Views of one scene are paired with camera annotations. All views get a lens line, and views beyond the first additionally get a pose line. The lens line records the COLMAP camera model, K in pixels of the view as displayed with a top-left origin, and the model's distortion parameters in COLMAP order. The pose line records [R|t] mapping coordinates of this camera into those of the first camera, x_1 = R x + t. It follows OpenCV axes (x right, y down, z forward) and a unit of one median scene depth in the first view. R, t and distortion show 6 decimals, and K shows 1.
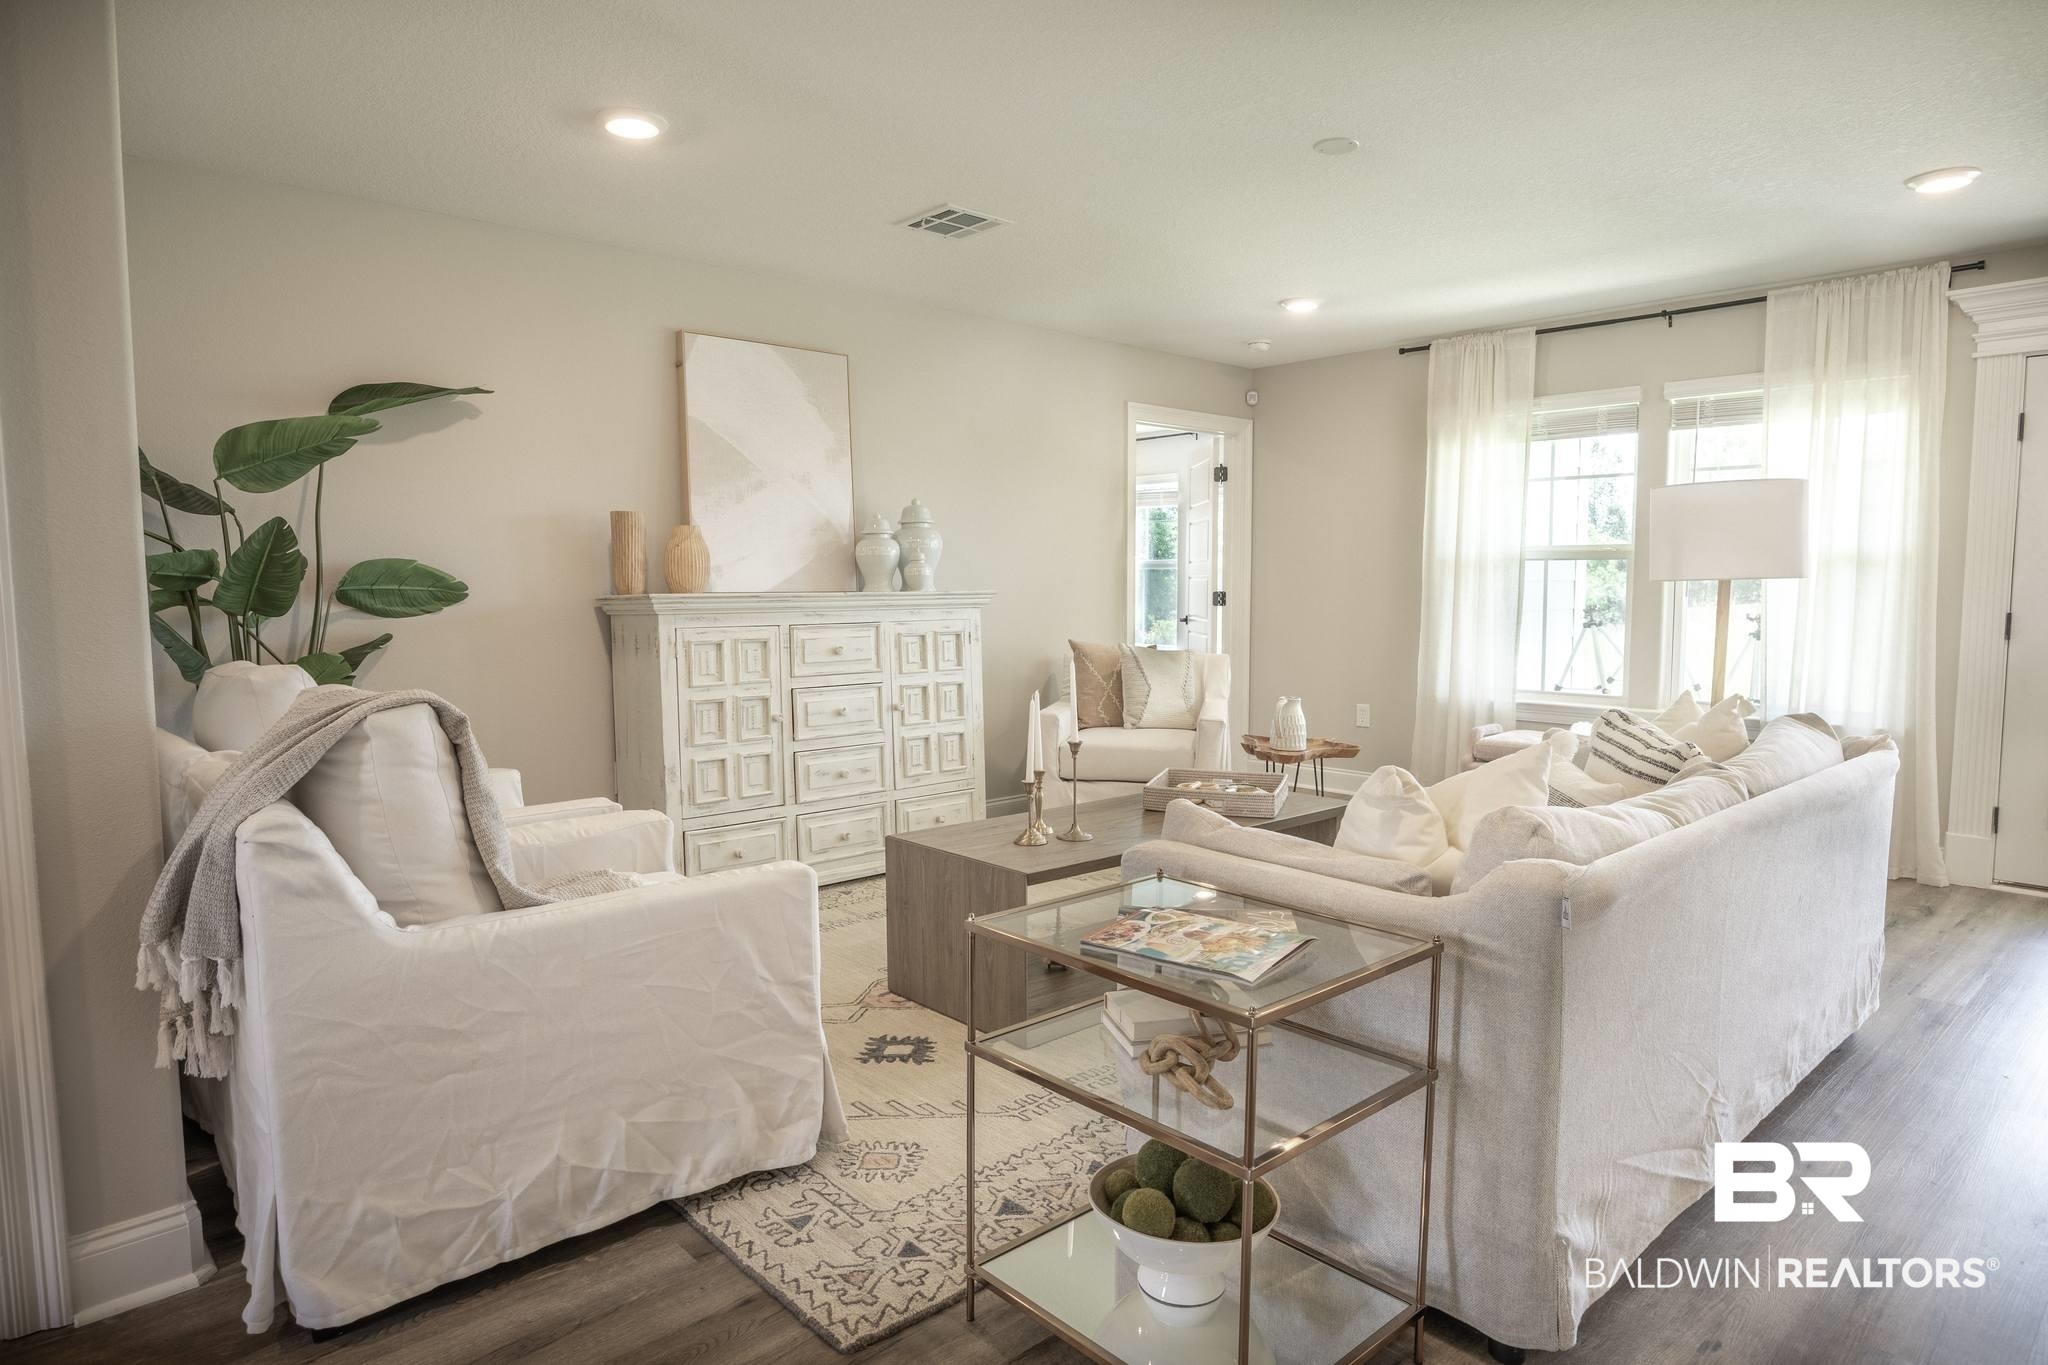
lens RADIAL K [[1155.7, 0, 1010.8], [0, 1155.7, 682.4], [0, 0, 1]] dist [-0.039962, -0.001243]
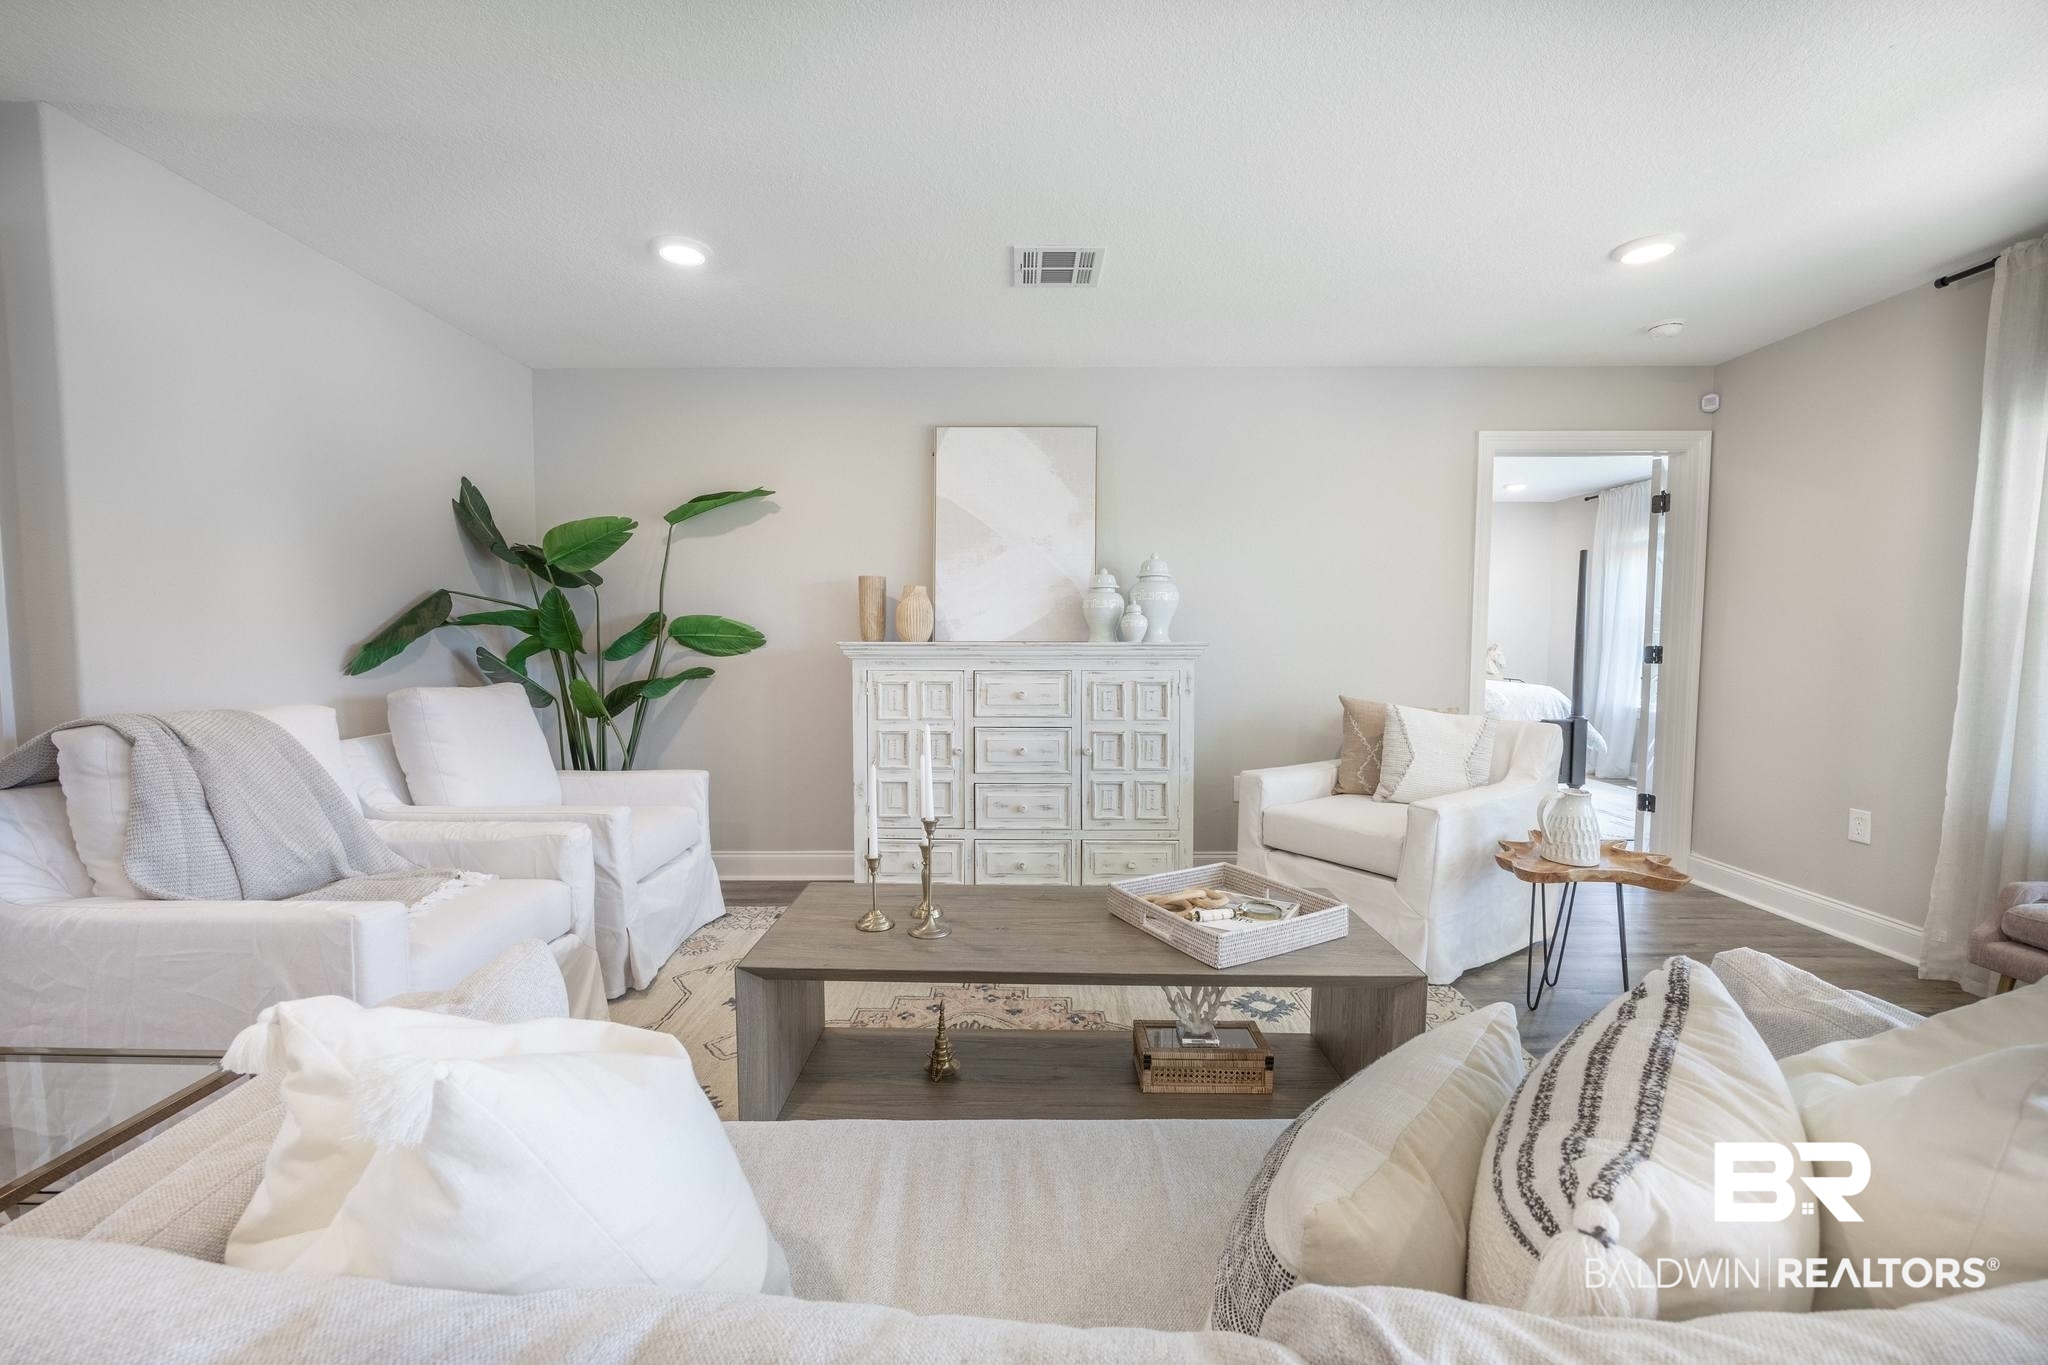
lens RADIAL K [[800.2, 0, 1028.1], [0, 800.2, 687.3], [0, 0, 1]] dist [-0.006468, 0.000921]
pose [[0.743589, 0.047242, -0.666966, 0.352734], [-0.060434, 0.998167, 0.003325, -0.037206], [0.665901, 0.037835, 0.745080, 0.427765]]
